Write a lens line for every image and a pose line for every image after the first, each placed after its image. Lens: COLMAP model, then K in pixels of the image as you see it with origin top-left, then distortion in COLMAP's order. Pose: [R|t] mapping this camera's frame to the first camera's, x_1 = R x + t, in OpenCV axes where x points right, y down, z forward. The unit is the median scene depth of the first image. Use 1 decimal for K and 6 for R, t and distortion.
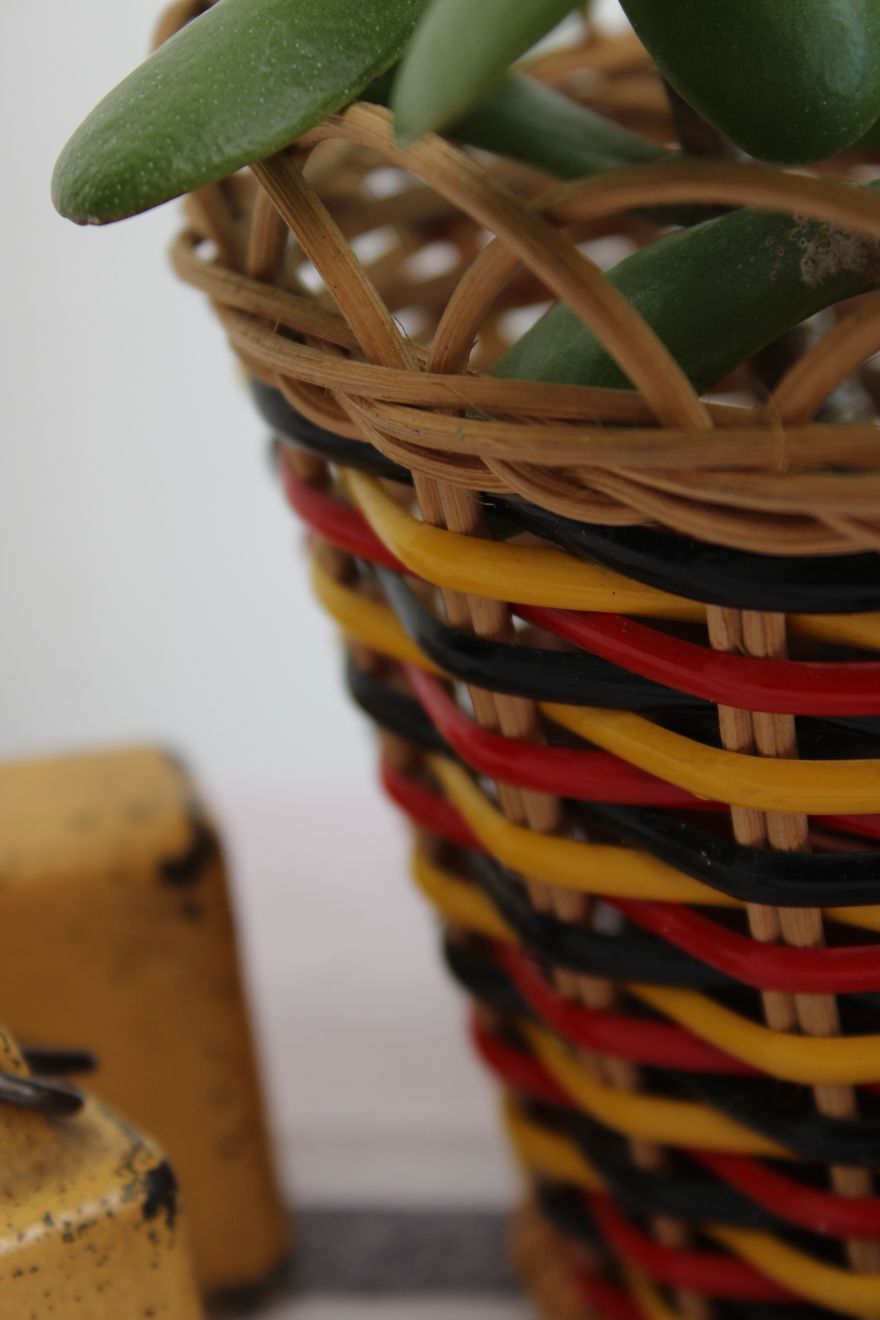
lens RADIAL K [[3147.2, 0, 438.9], [0, 3147.2, 661.6], [0, 0, 1]] dist [0.064066, 0.000000]
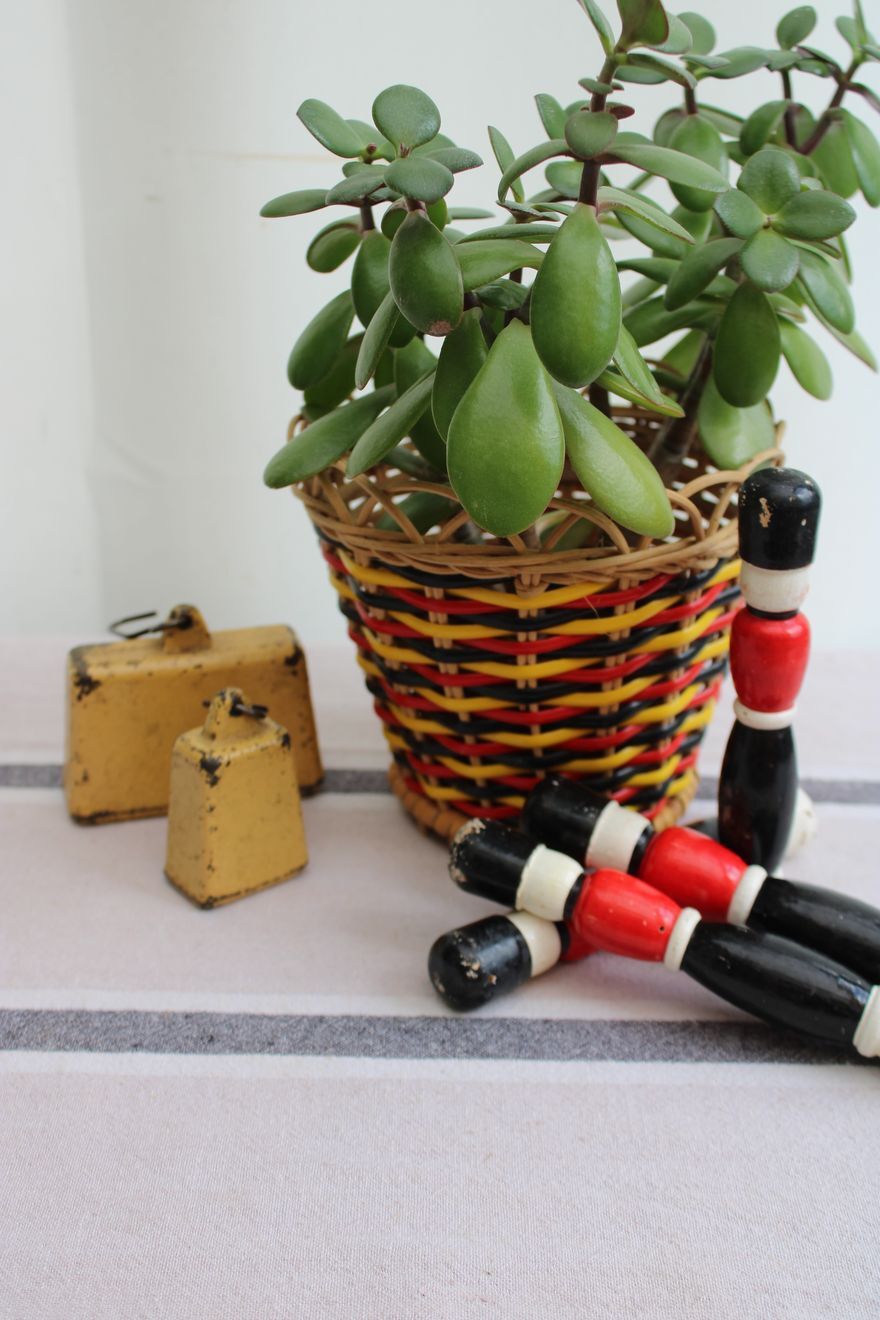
lens RADIAL K [[1747.1, 0, 438.4], [0, 1747.1, 657.9], [0, 0, 1]] dist [-0.108148, 0.000000]
pose [[0.999858, 0.014548, 0.008553, 0.076850], [-0.014765, 0.999557, 0.025840, 0.014350], [-0.008174, -0.025962, 0.999630, -1.126368]]
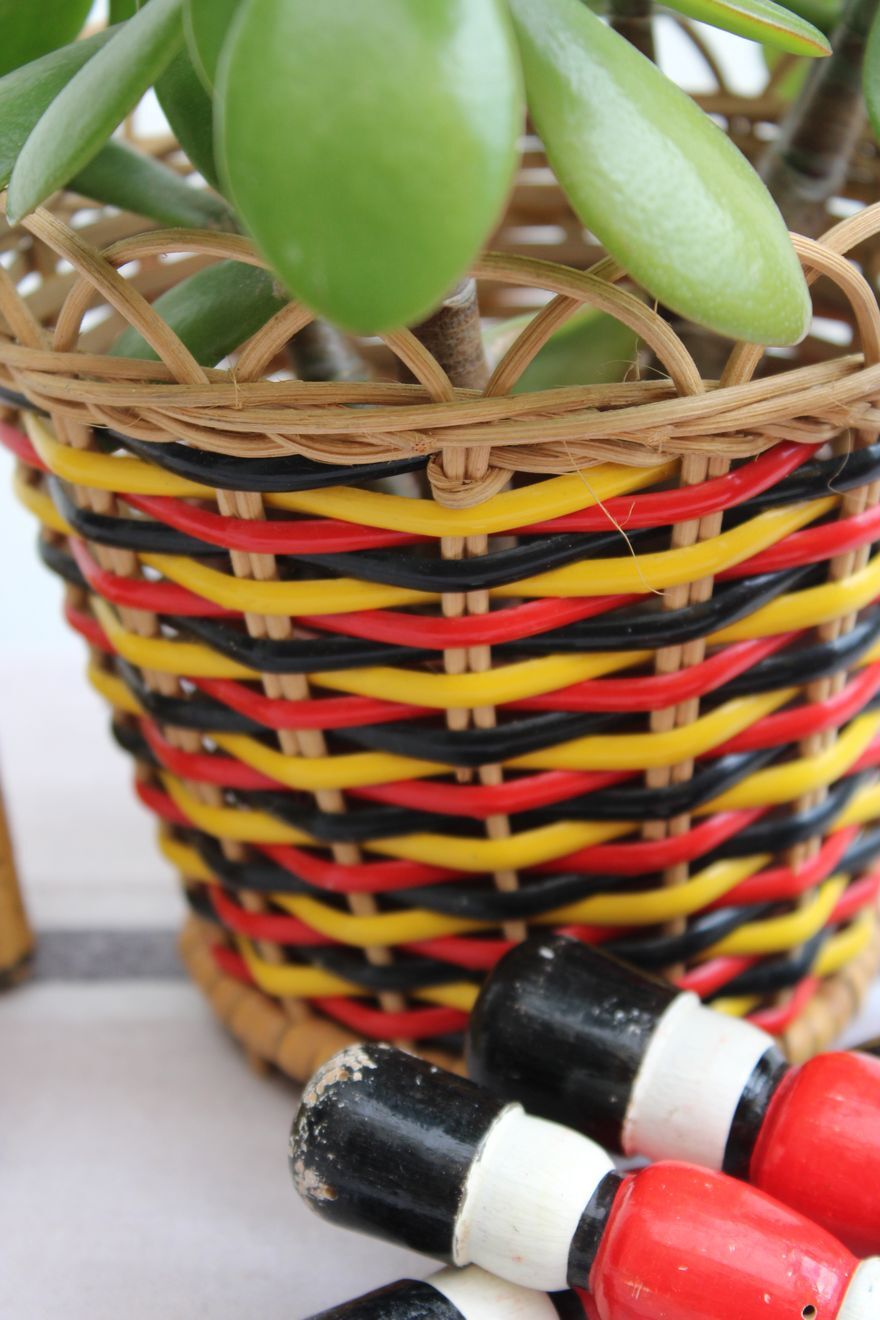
lens RADIAL K [[3147.2, 0, 436.5], [0, 3147.2, 657.1], [0, 0, 1]] dist [0.064066, 0.000000]
pose [[0.999820, -0.010856, 0.015586, 0.159037], [0.010688, 0.999884, 0.010809, 0.049827], [-0.015702, -0.010640, 0.999820, -0.621252]]
